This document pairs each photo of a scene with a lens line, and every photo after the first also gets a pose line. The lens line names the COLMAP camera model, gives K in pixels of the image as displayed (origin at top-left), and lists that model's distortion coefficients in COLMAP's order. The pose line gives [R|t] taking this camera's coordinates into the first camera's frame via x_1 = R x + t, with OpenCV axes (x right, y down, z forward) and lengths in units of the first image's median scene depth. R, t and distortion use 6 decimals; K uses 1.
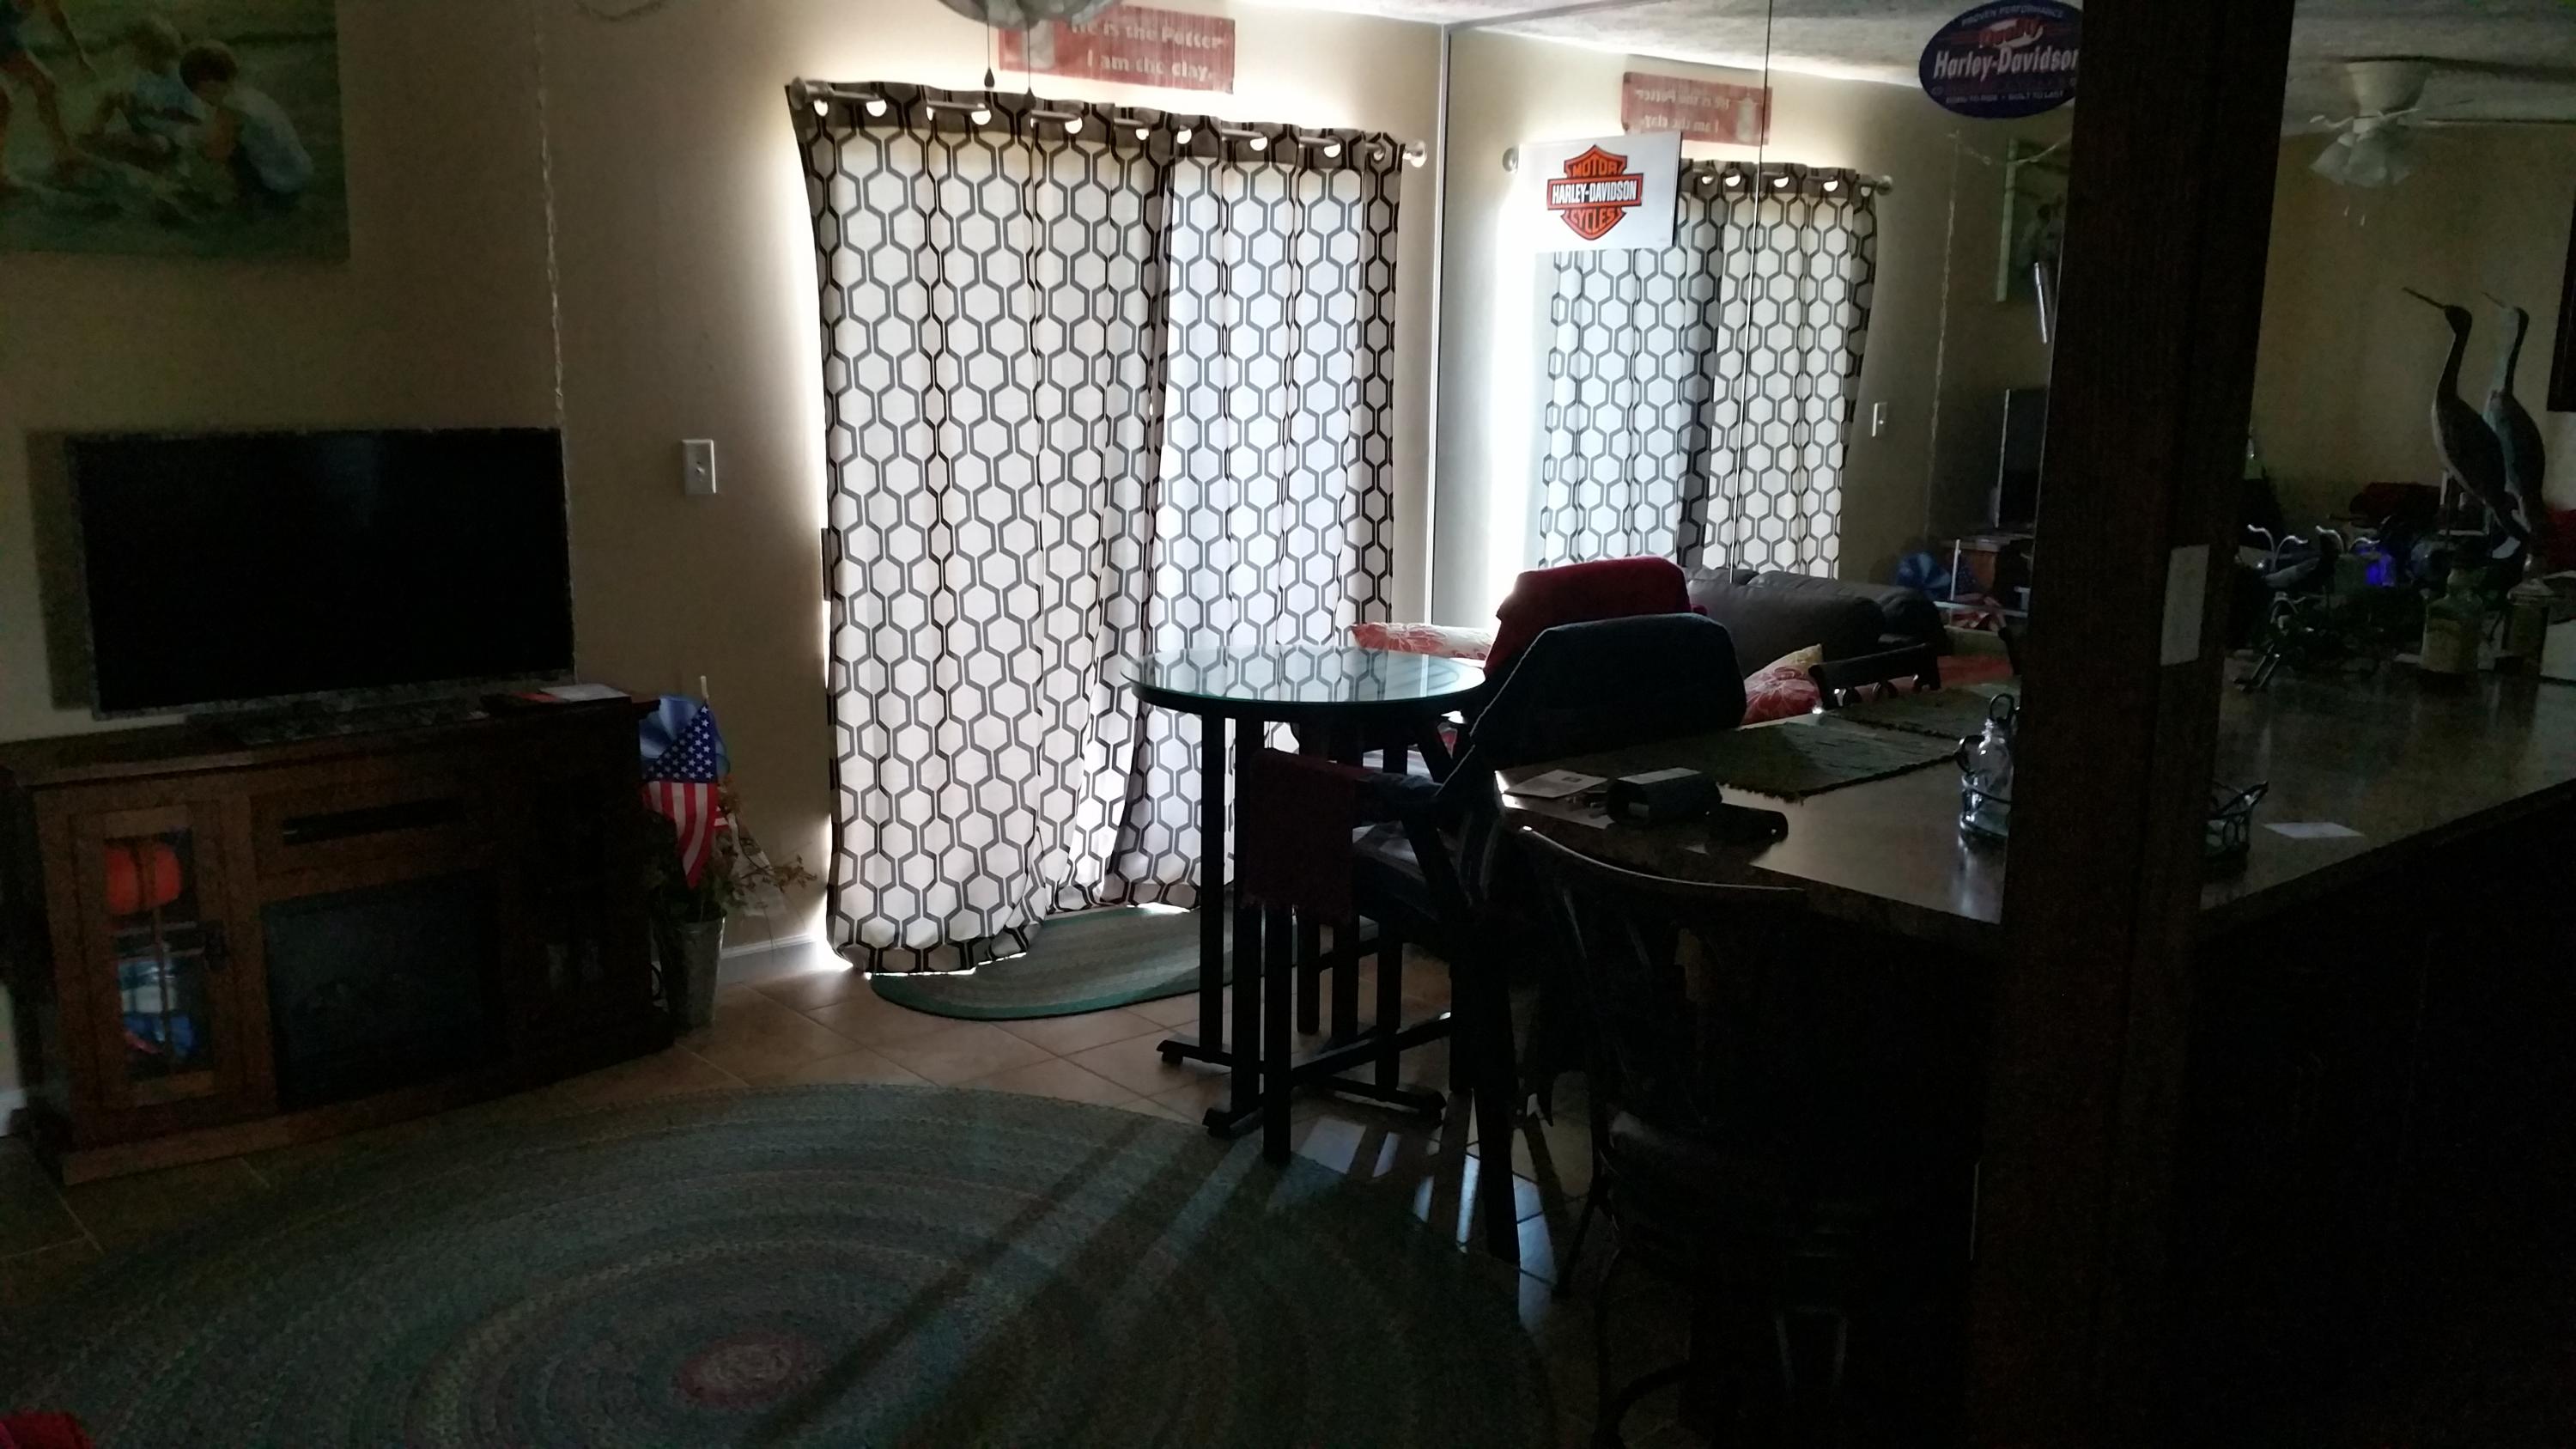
lens RADIAL K [[2099.4, 0, 1237.7], [0, 2099.4, 771.1], [0, 0, 1]] dist [0.121554, -0.222203]
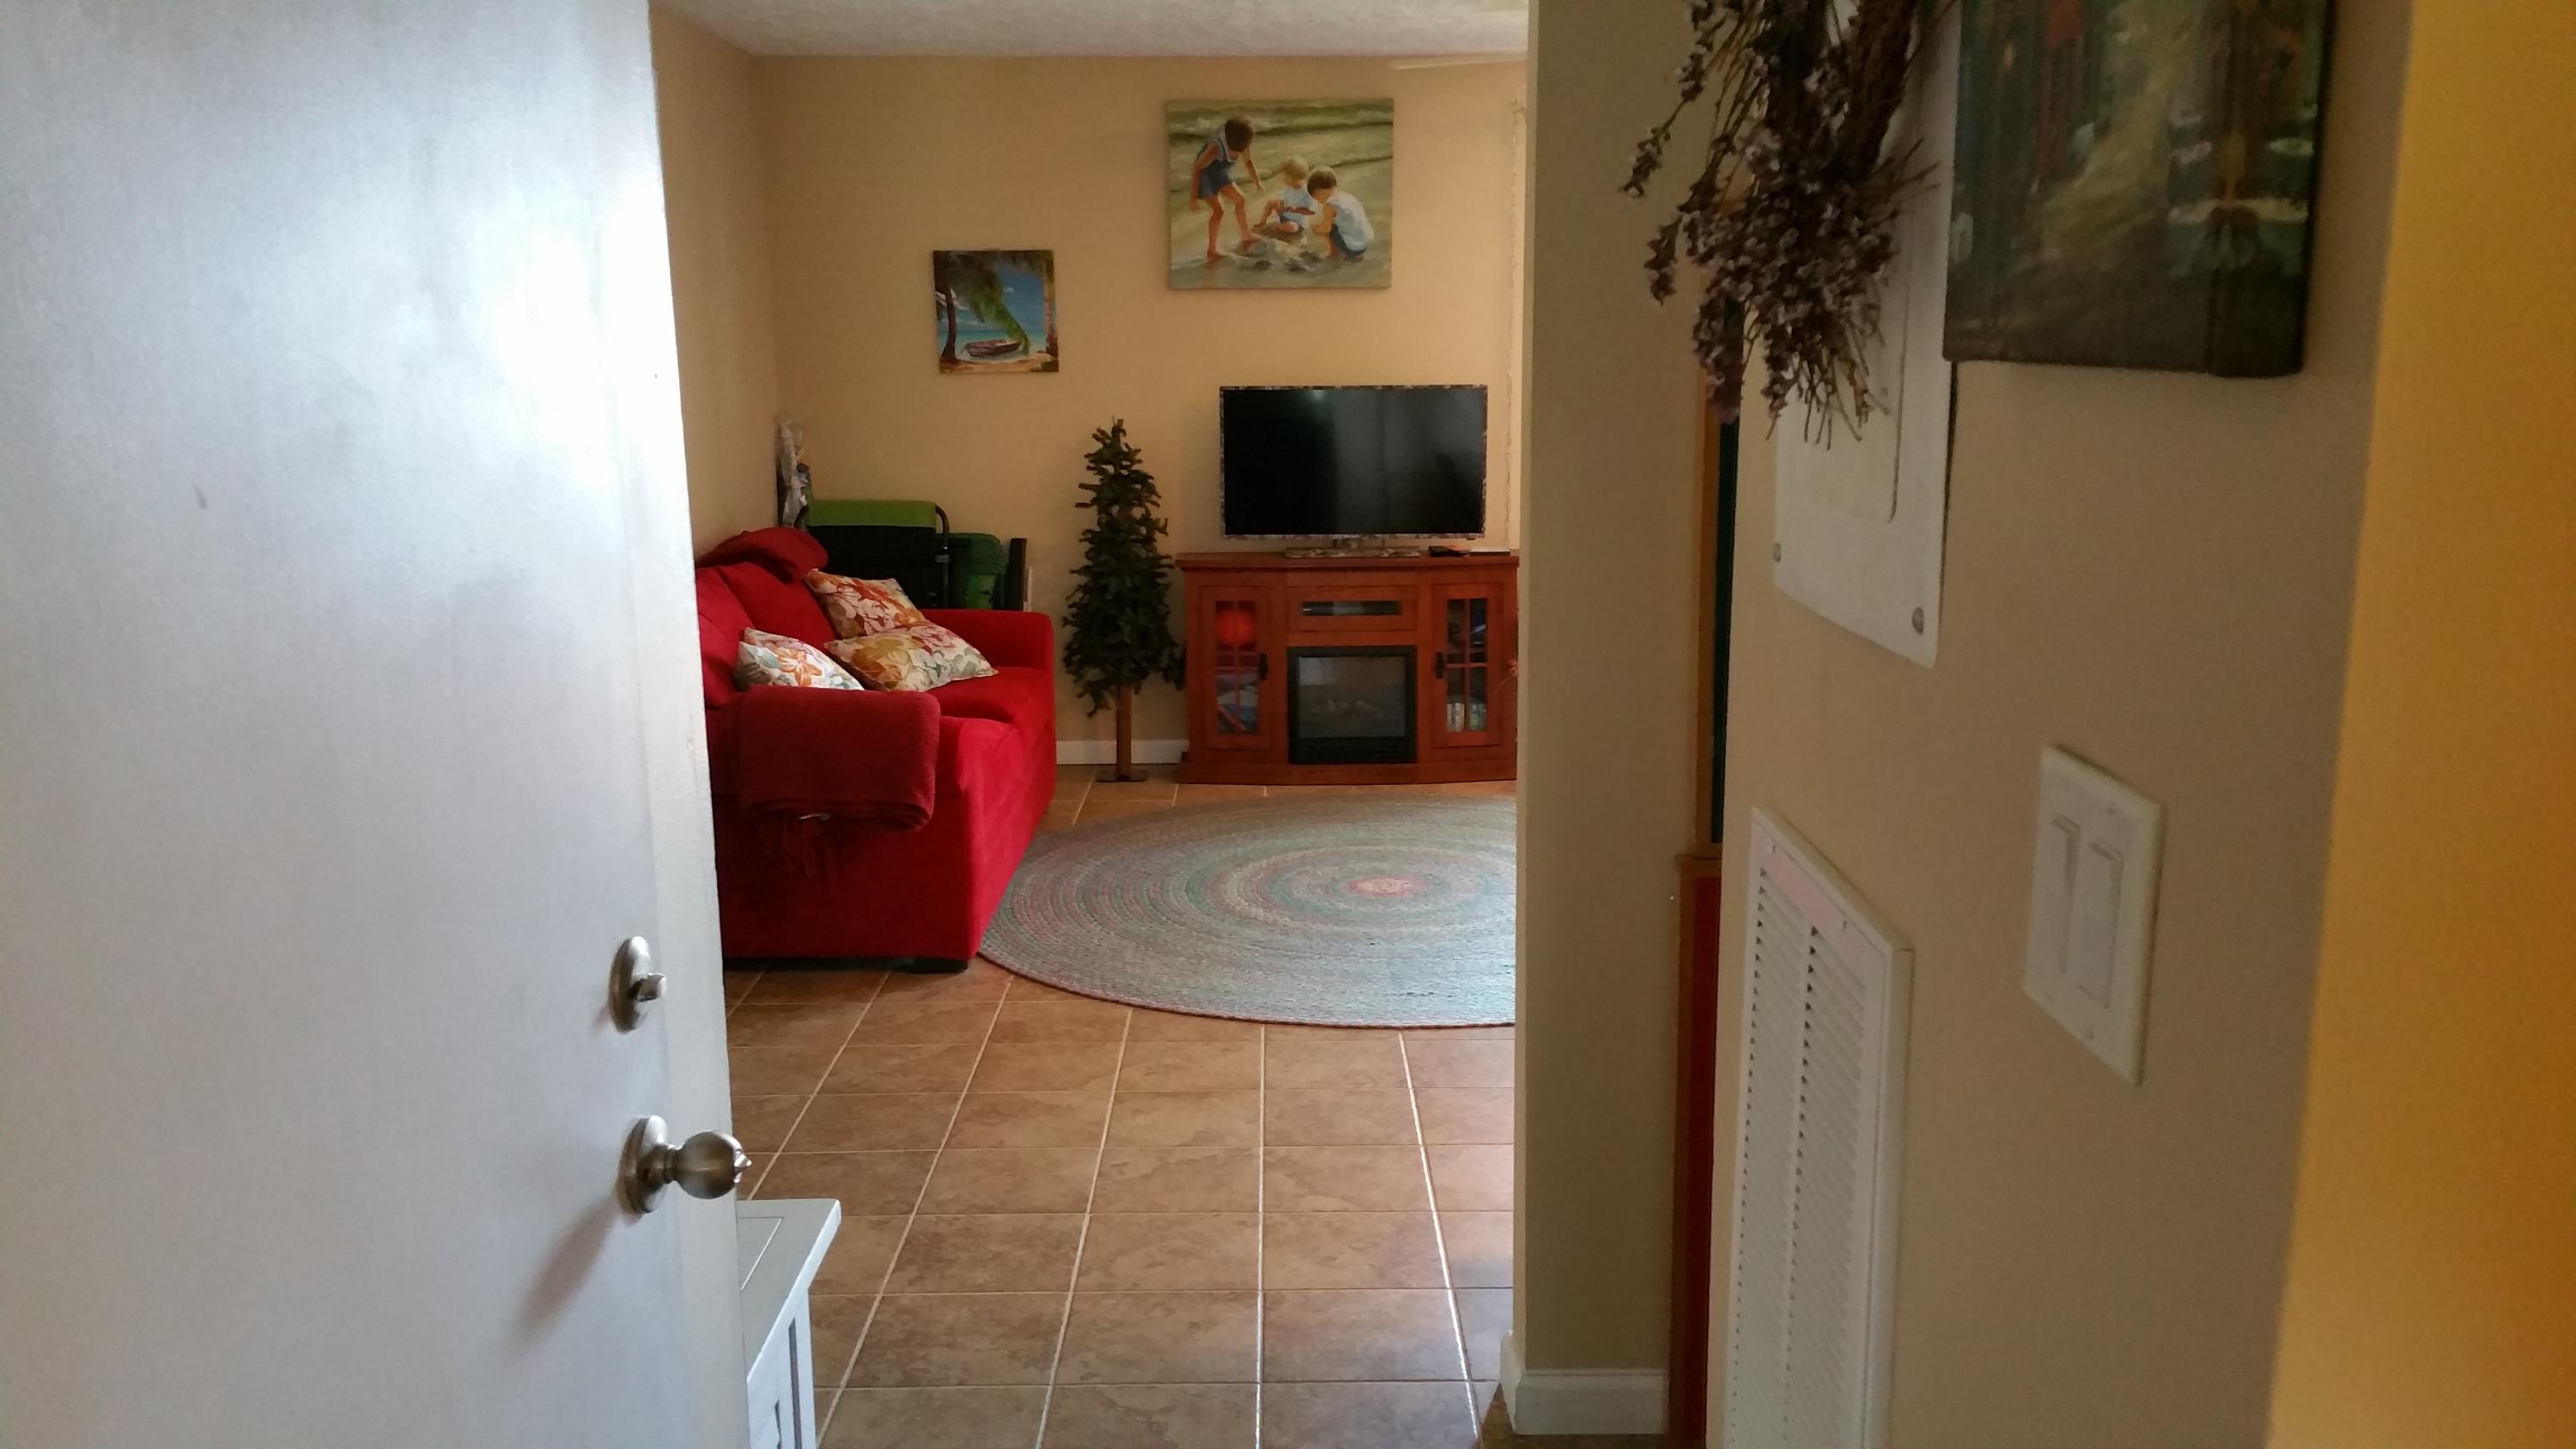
lens RADIAL K [[2051.4, 0, 1251.1], [0, 2051.4, 793.8], [0, 0, 1]] dist [0.111204, -0.215569]
pose [[0.754000, 0.122691, -0.645314, 0.528222], [-0.119200, 0.991647, 0.049263, 0.082391], [0.645968, 0.039777, 0.762327, -0.279190]]
